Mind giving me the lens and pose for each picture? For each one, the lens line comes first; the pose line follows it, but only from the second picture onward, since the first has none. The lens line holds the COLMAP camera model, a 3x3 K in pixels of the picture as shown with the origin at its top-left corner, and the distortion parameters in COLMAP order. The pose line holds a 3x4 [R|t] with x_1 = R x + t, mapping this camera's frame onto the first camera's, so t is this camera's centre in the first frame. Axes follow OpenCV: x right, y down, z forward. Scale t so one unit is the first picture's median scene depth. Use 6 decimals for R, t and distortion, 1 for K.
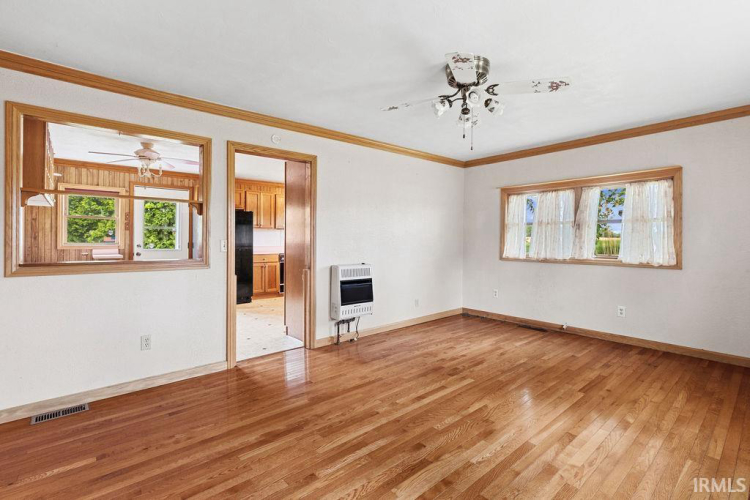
lens RADIAL K [[348.5, 0, 382.3], [0, 348.5, 242.6], [0, 0, 1]] dist [0.000235, 0.000124]
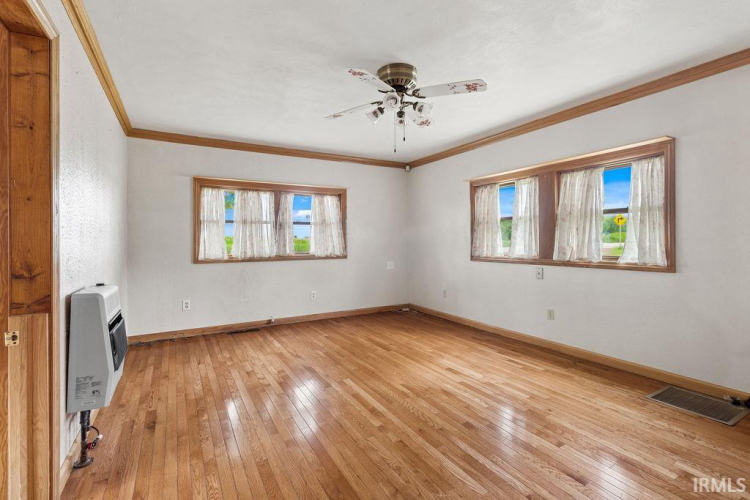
lens RADIAL K [[348.0, 0, 378.4], [0, 348.0, 243.1], [0, 0, 1]] dist [-0.001779, 0.000038]
pose [[0.192105, -0.011595, 0.981306, -0.555442], [0.015663, 0.999839, 0.008747, 0.002109], [-0.981249, 0.013690, 0.192256, 0.585602]]
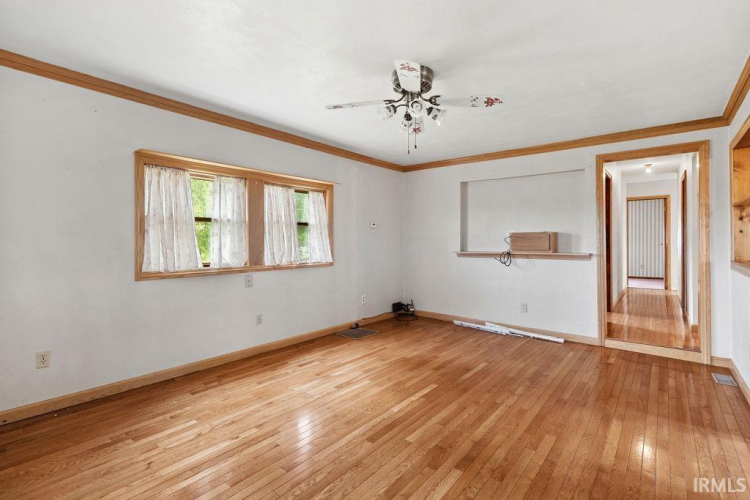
lens RADIAL K [[348.0, 0, 378.4], [0, 348.0, 243.1], [0, 0, 1]] dist [-0.001779, 0.000038]
pose [[-0.986580, 0.000130, -0.163279, 0.354599], [-0.001537, 0.999948, 0.010084, -0.010769], [0.163271, 0.010199, -0.986528, 1.369600]]
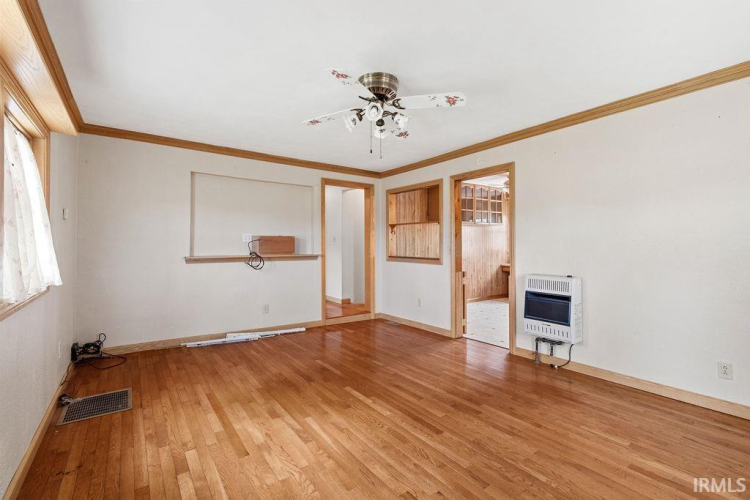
lens RADIAL K [[348.5, 0, 382.3], [0, 348.5, 242.6], [0, 0, 1]] dist [0.000235, 0.000124]
pose [[-0.087674, -0.010429, -0.996095, 0.891071], [-0.009965, 0.999904, -0.009592, -0.004050], [0.996099, 0.009085, -0.087769, 0.756991]]
